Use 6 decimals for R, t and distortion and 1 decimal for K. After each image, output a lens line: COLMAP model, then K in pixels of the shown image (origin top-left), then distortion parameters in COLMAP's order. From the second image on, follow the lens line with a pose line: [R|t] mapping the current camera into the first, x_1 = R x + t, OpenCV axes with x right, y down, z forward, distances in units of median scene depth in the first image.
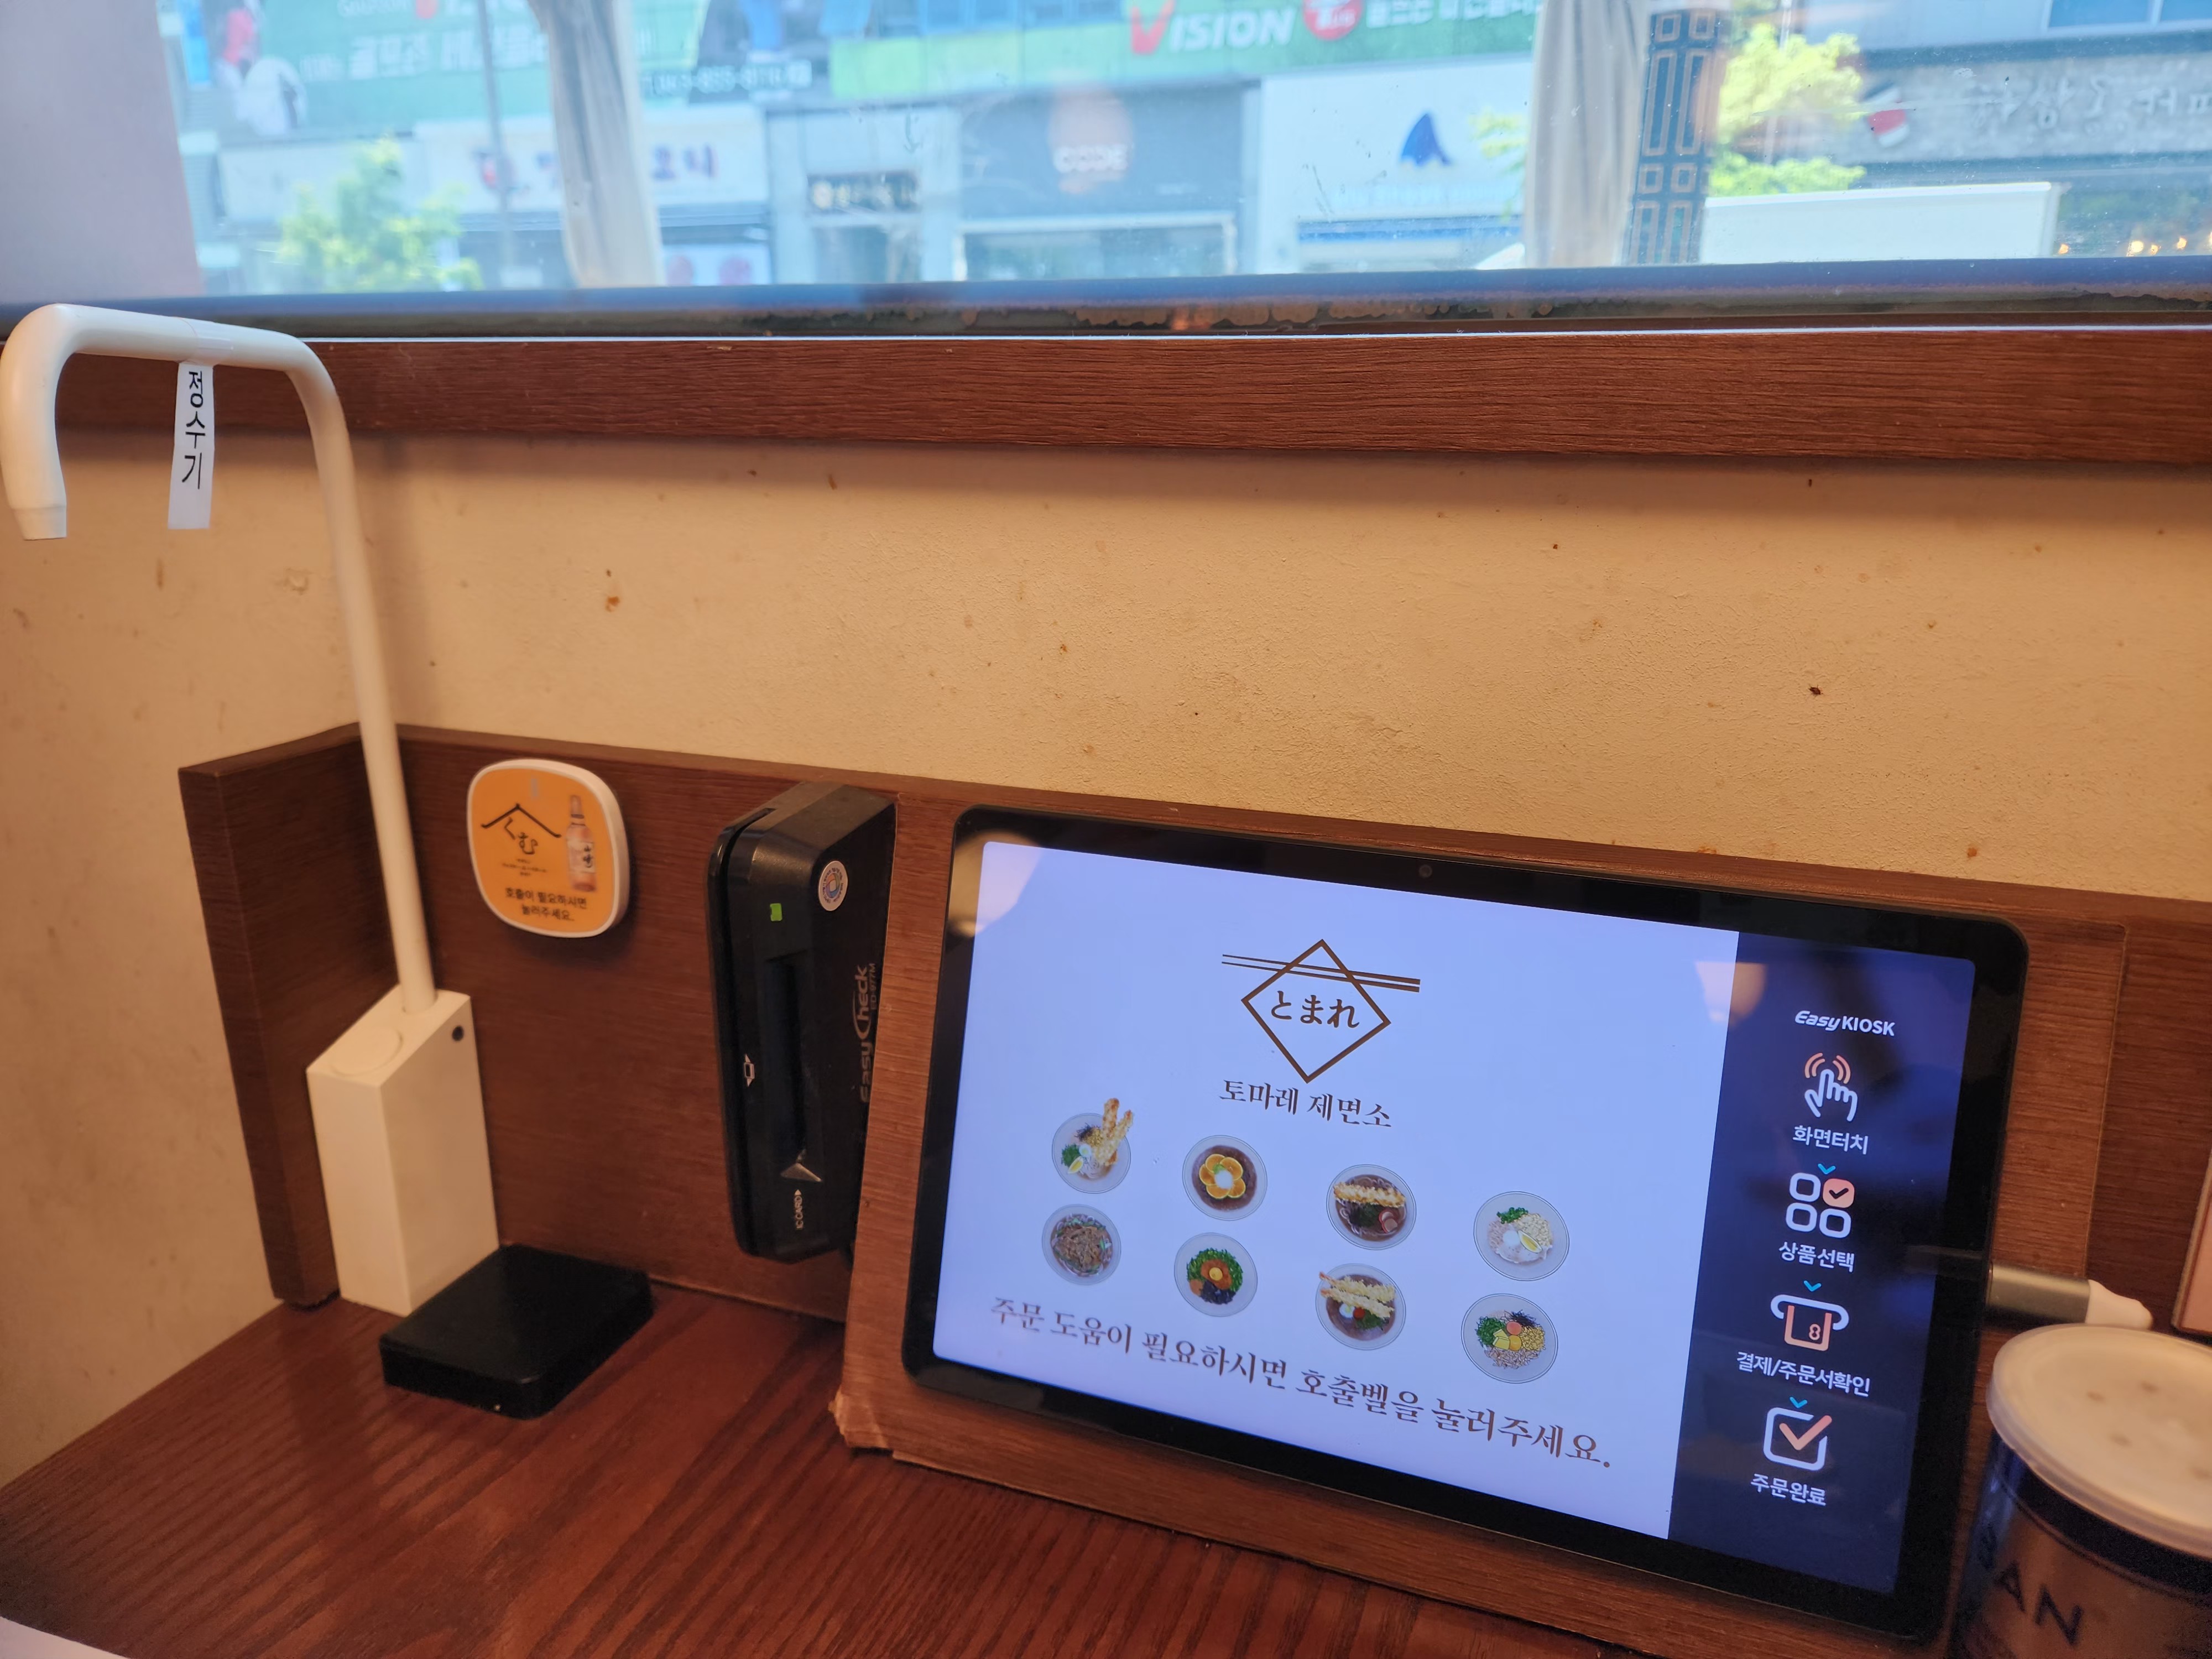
lens RADIAL K [[1541.0, 0, 1109.3], [0, 1541.0, 841.5], [0, 0, 1]] dist [0.049718, -0.039896]
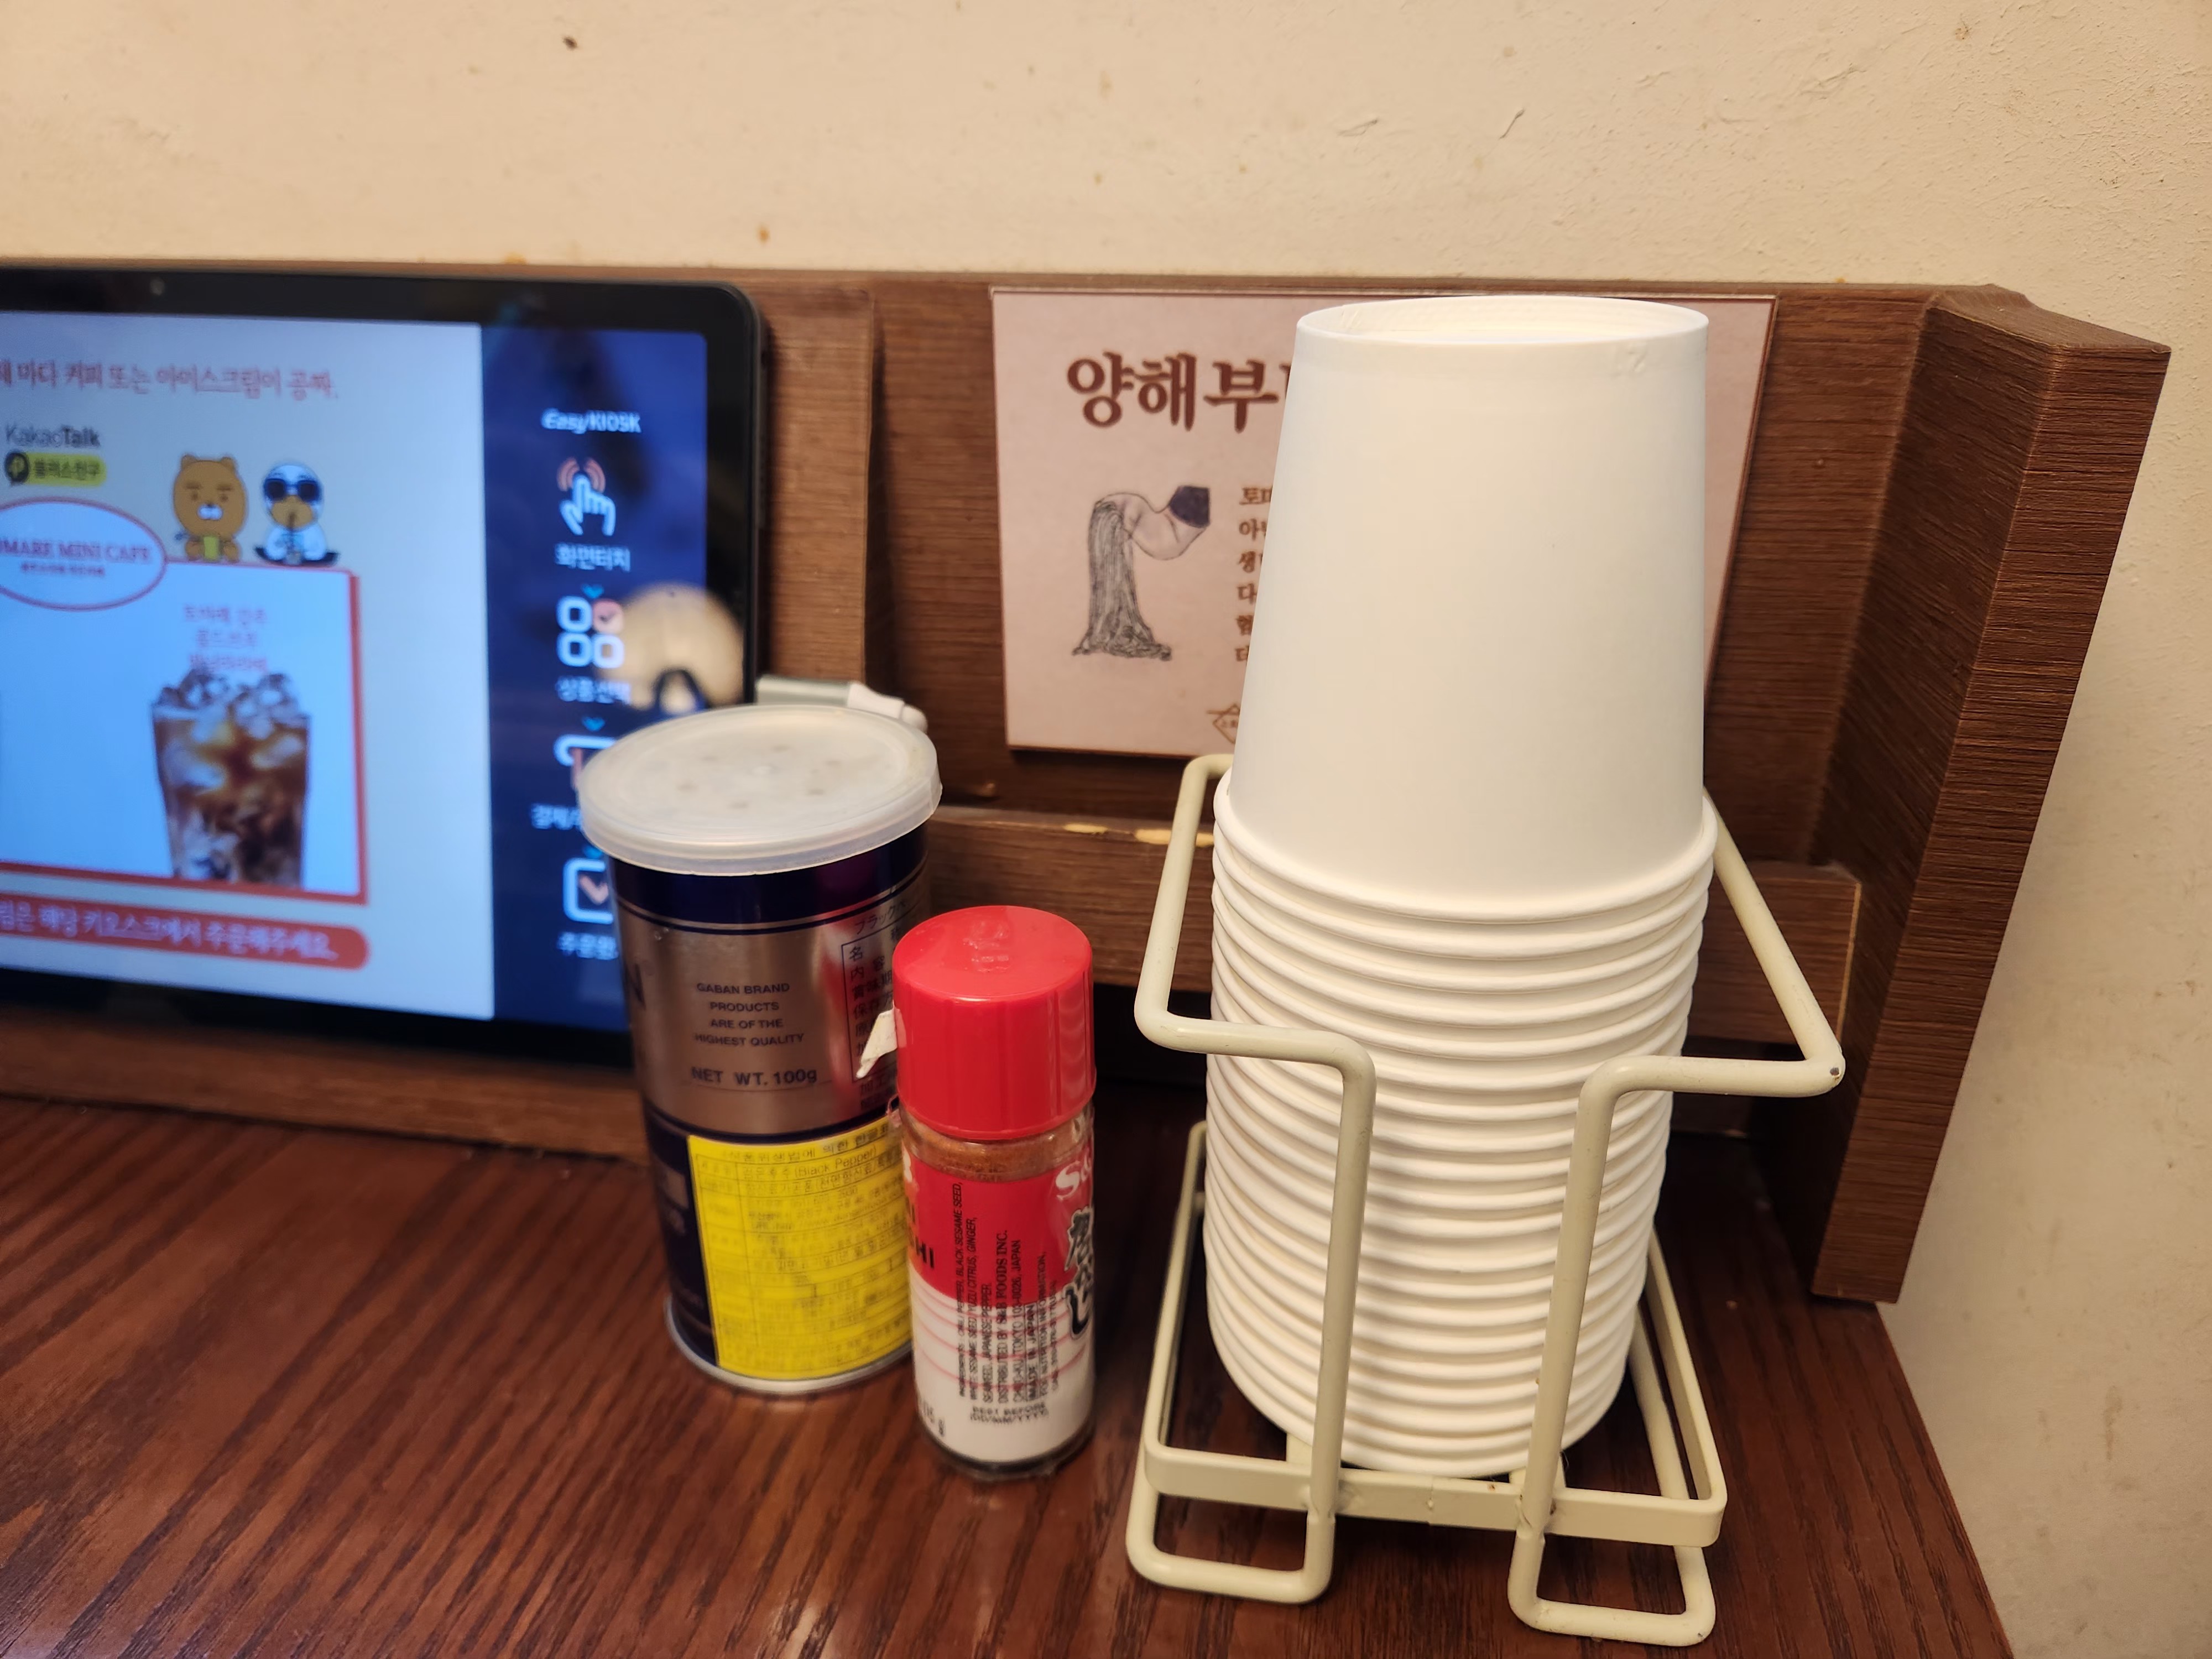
lens RADIAL K [[1541.0, 0, 1096.9], [0, 1541.0, 842.4], [0, 0, 1]] dist [0.049718, -0.039896]
pose [[0.985823, -0.075398, 0.149893, 0.601484], [0.054265, 0.988608, 0.140389, 0.243104], [-0.158770, -0.130265, 0.978684, 0.057953]]
